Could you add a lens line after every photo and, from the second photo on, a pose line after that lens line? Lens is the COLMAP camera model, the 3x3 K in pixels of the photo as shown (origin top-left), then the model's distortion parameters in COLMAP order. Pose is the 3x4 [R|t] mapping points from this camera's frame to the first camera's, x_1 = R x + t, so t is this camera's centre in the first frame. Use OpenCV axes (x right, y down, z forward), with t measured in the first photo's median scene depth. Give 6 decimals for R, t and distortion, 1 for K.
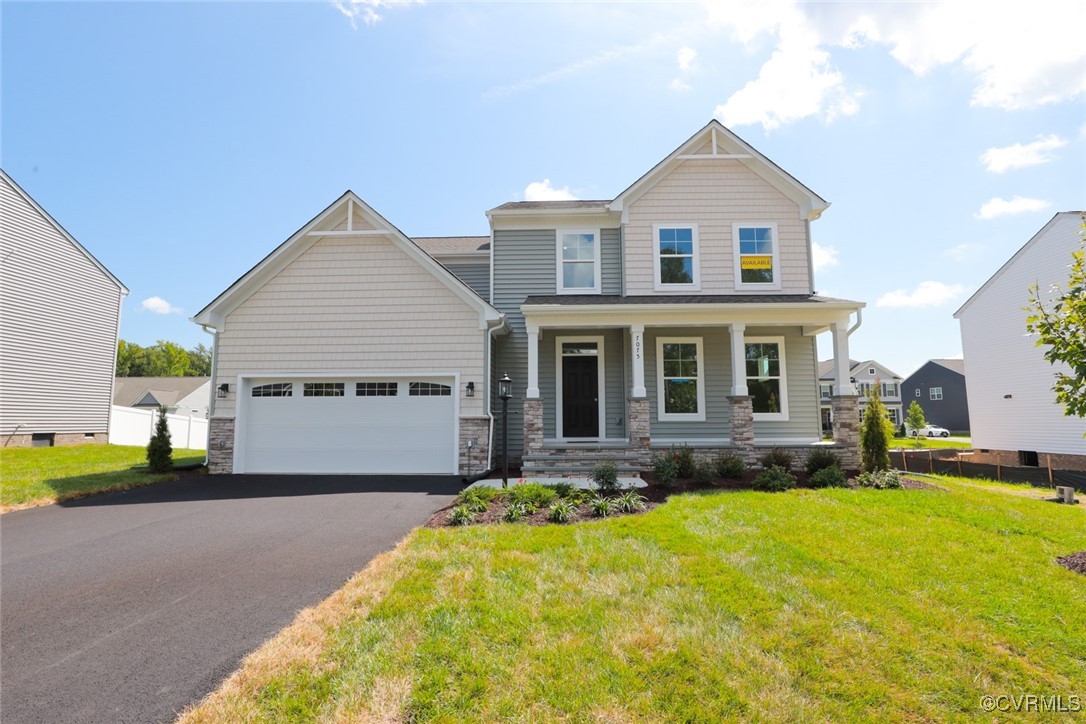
lens RADIAL K [[504.3, 0, 539.8], [0, 504.3, 362.9], [0, 0, 1]] dist [-0.022640, 0.002006]
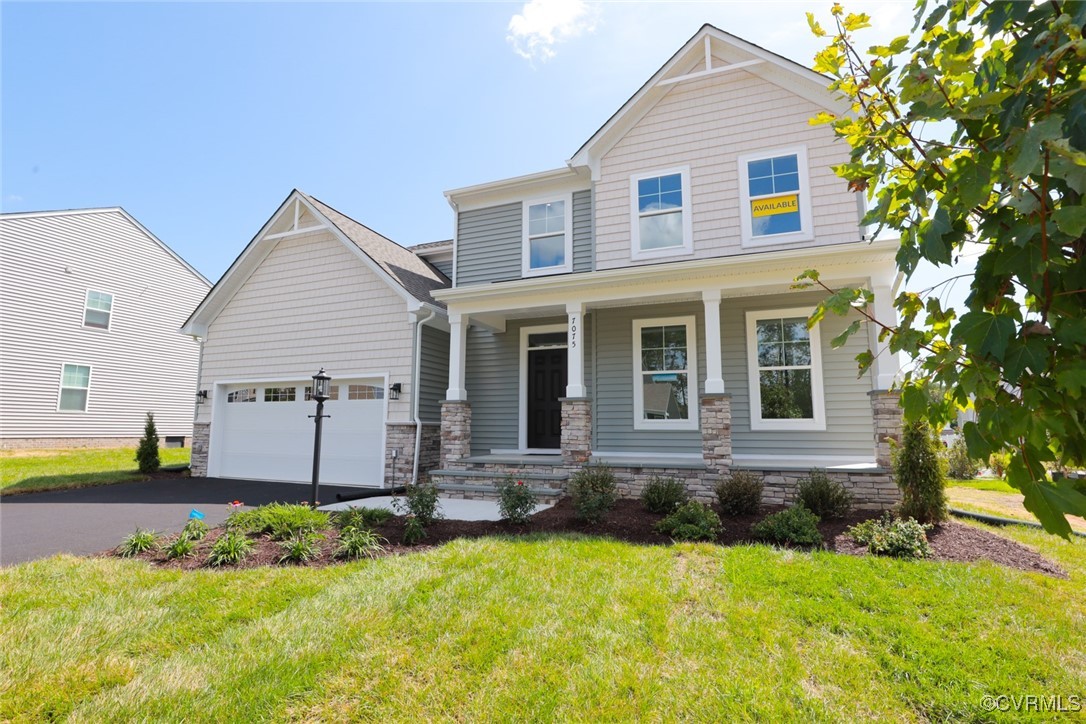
lens RADIAL K [[504.3, 0, 545.7], [0, 504.3, 361.4], [0, 0, 1]] dist [-0.022640, 0.002006]
pose [[0.941923, -0.037908, -0.333681, 0.388619], [0.031976, 0.999218, -0.023254, 0.027842], [0.334302, 0.011234, 0.942399, 0.250966]]
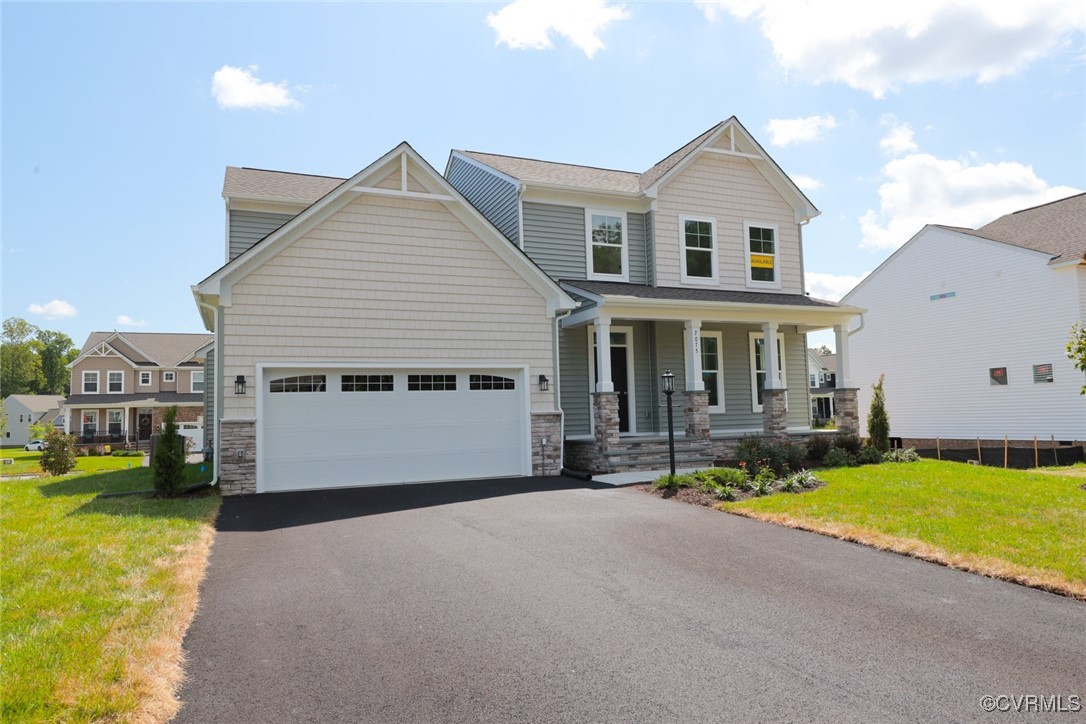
lens RADIAL K [[696.9, 0, 542.6], [0, 696.9, 366.7], [0, 0, 1]] dist [0.005360, -0.001541]
pose [[0.906871, 0.009239, 0.421308, -0.649786], [-0.022887, 0.999364, 0.027349, -0.011127], [-0.420787, -0.034444, 0.906505, -0.144547]]
